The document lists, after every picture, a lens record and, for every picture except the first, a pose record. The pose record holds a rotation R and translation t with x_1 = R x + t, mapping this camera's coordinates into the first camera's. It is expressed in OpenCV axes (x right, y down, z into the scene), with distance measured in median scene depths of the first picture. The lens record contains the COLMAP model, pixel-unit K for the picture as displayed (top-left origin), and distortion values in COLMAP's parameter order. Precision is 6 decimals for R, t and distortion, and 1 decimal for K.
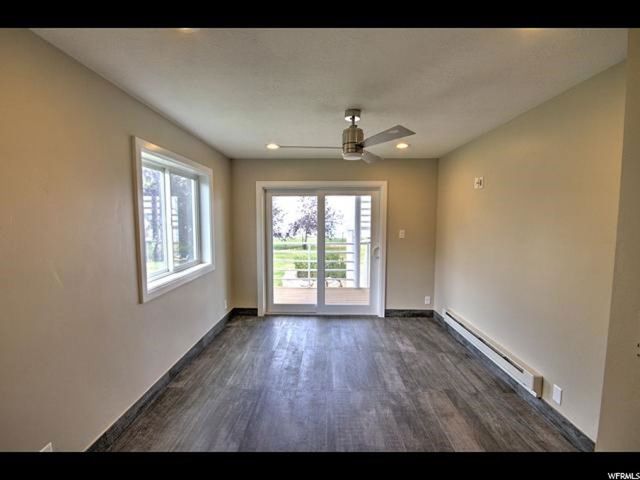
lens RADIAL K [[293.7, 0, 319.9], [0, 293.7, 242.3], [0, 0, 1]] dist [-0.002600, 0.000407]
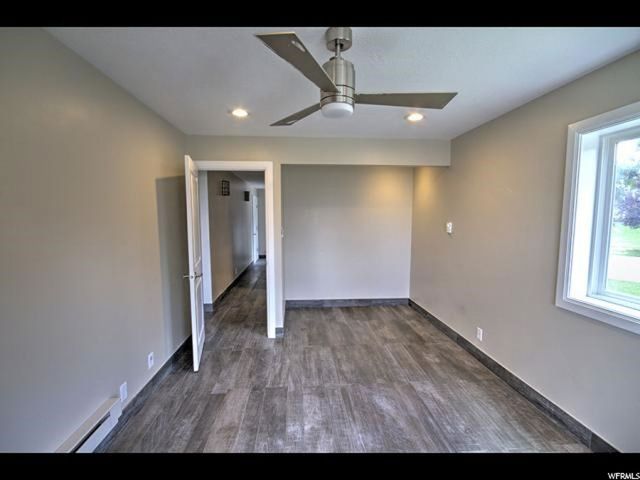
lens RADIAL K [[293.7, 0, 319.8], [0, 293.7, 241.3], [0, 0, 1]] dist [-0.002600, 0.000407]
pose [[-0.995357, 0.008614, -0.095869, 0.226785], [-0.009266, 0.982789, 0.184501, -0.156207], [0.095808, 0.184533, -0.978145, 1.801106]]
